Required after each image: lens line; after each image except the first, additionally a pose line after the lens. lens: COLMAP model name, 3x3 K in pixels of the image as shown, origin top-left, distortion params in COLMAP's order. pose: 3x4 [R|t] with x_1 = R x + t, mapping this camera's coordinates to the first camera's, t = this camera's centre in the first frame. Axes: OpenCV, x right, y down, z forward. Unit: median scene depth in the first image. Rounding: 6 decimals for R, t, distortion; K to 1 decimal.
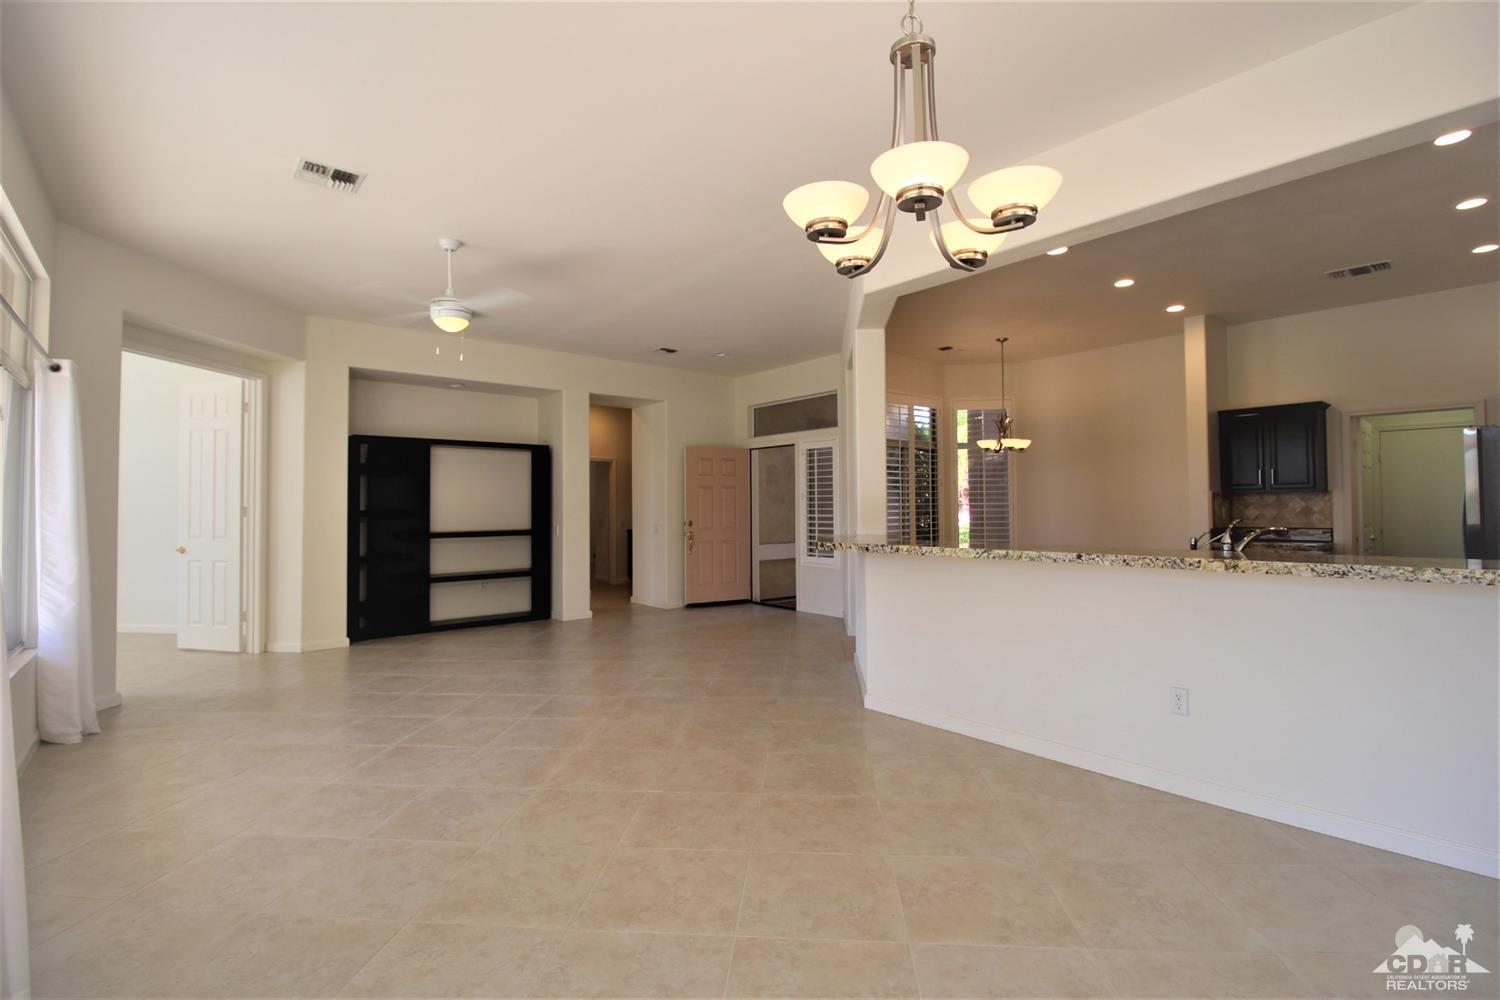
lens RADIAL K [[694.5, 0, 755.0], [0, 694.5, 490.9], [0, 0, 1]] dist [-0.000951, -0.012452]
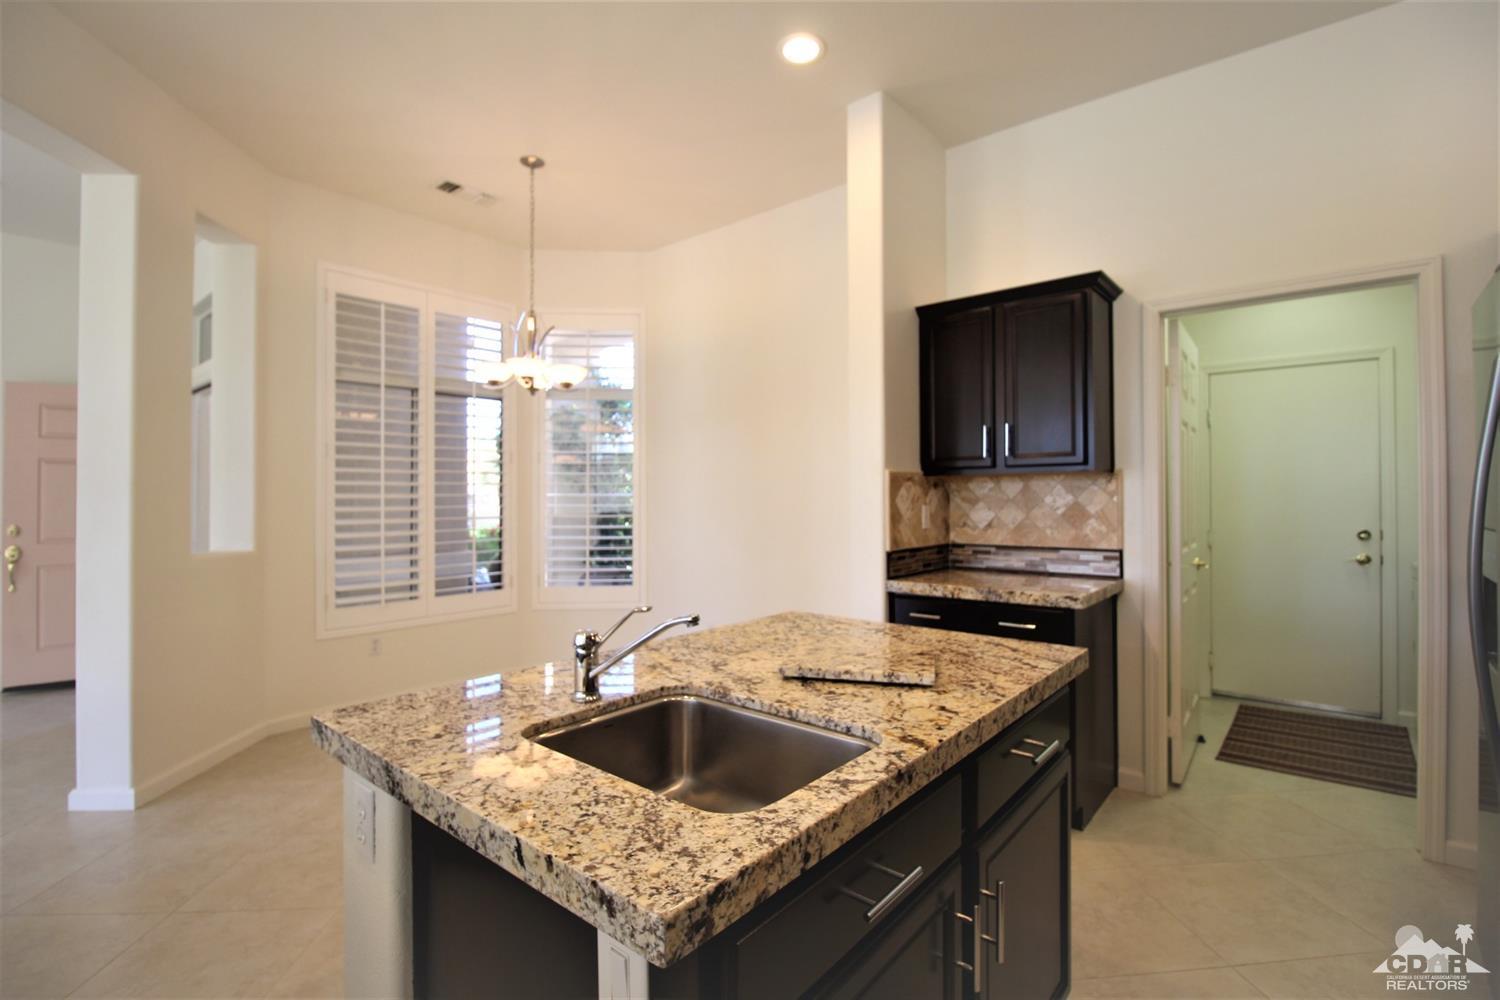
lens RADIAL K [[694.0, 0, 754.4], [0, 694.0, 488.2], [0, 0, 1]] dist [-0.000021, -0.013536]
pose [[0.985817, 0.004801, 0.167753, 0.483548], [-0.006767, 0.999915, 0.011151, 0.007440], [-0.167686, -0.012128, 0.985766, 0.545721]]
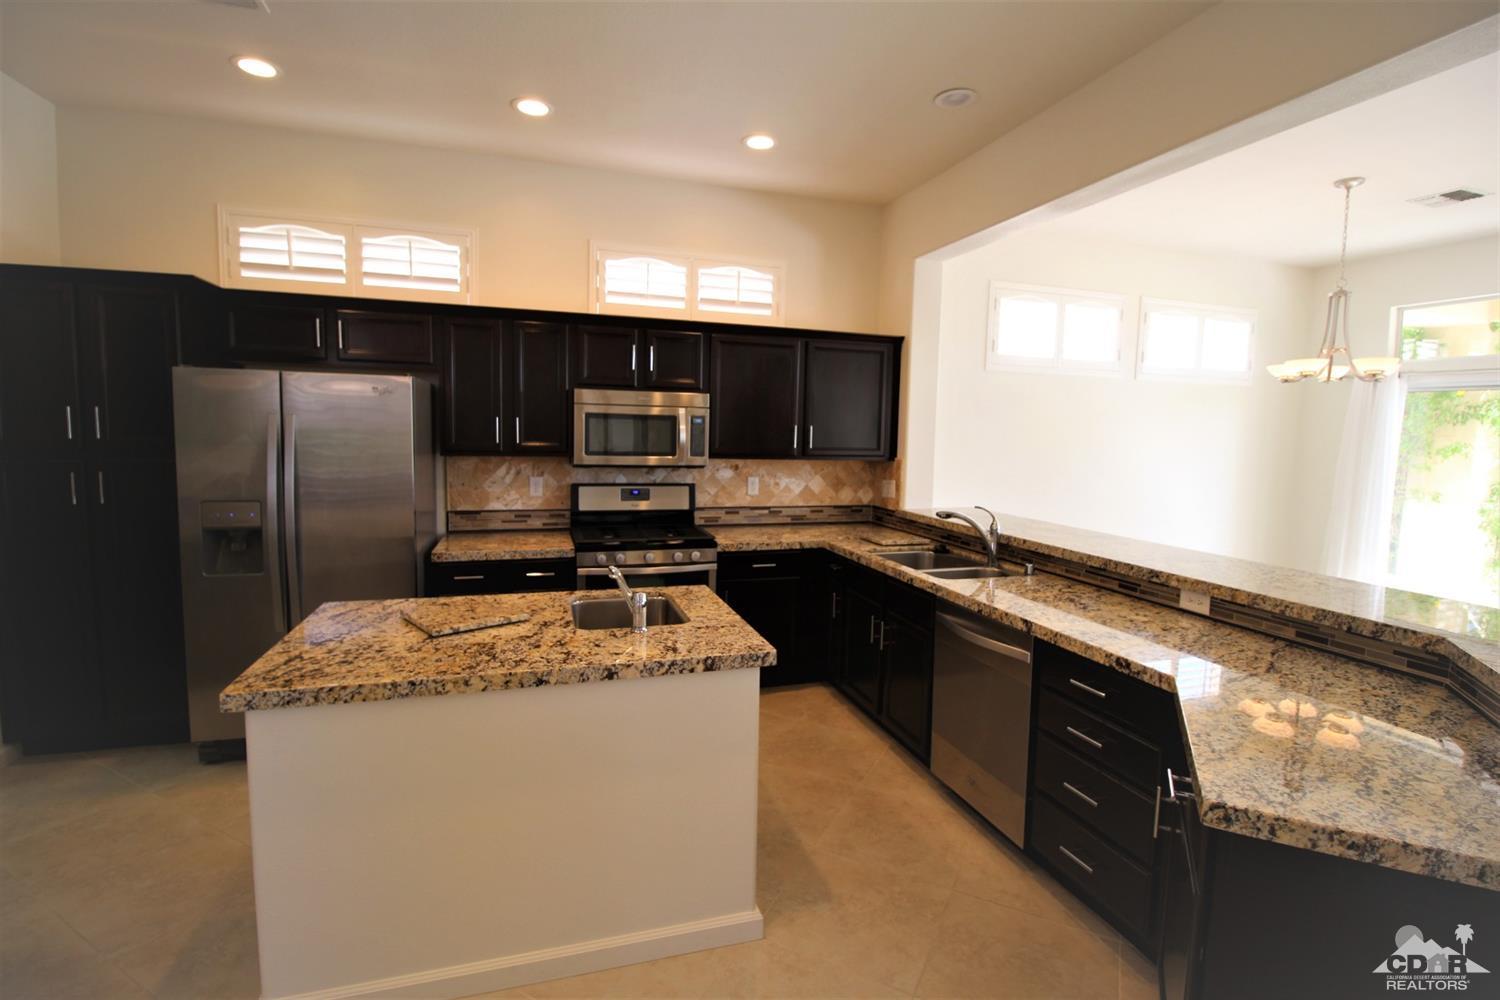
lens RADIAL K [[694.5, 0, 755.0], [0, 694.5, 490.9], [0, 0, 1]] dist [-0.000951, -0.012452]
pose [[-0.923240, -0.047516, 0.381274, 0.297970], [-0.026815, 0.997872, 0.059430, -0.019382], [-0.383287, 0.044644, -0.922550, 1.019826]]
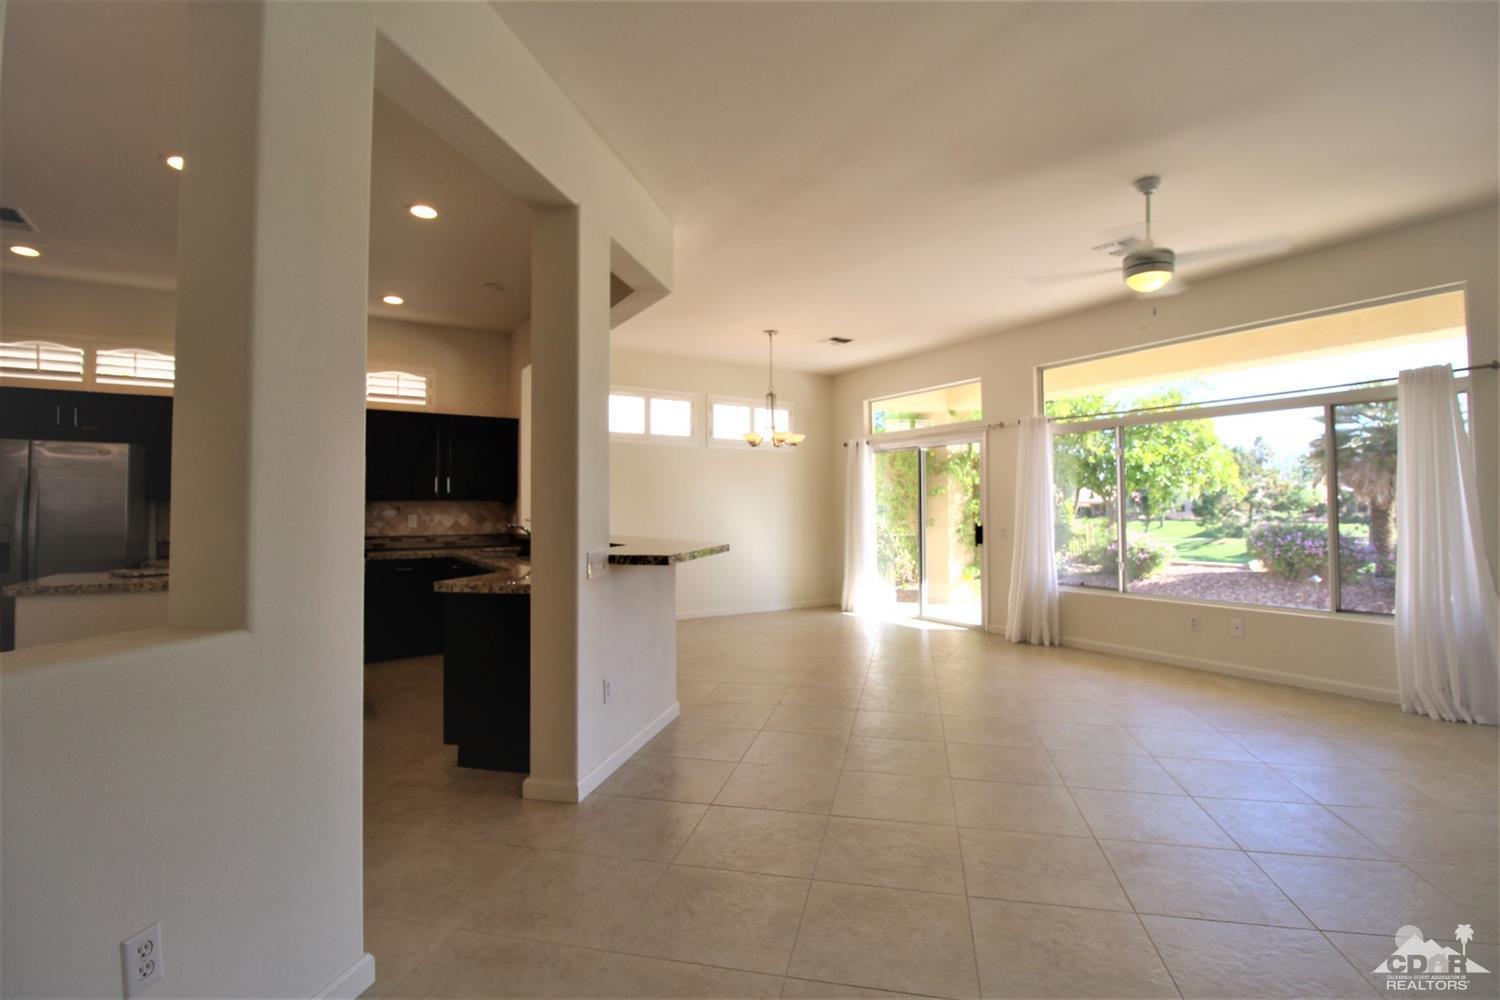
lens RADIAL K [[694.0, 0, 754.4], [0, 694.0, 488.2], [0, 0, 1]] dist [-0.000021, -0.013536]
pose [[-0.990100, 0.017178, 0.139307, -0.053884], [0.008943, 0.998187, -0.059527, 0.032513], [-0.140077, -0.057692, -0.988458, 1.289839]]
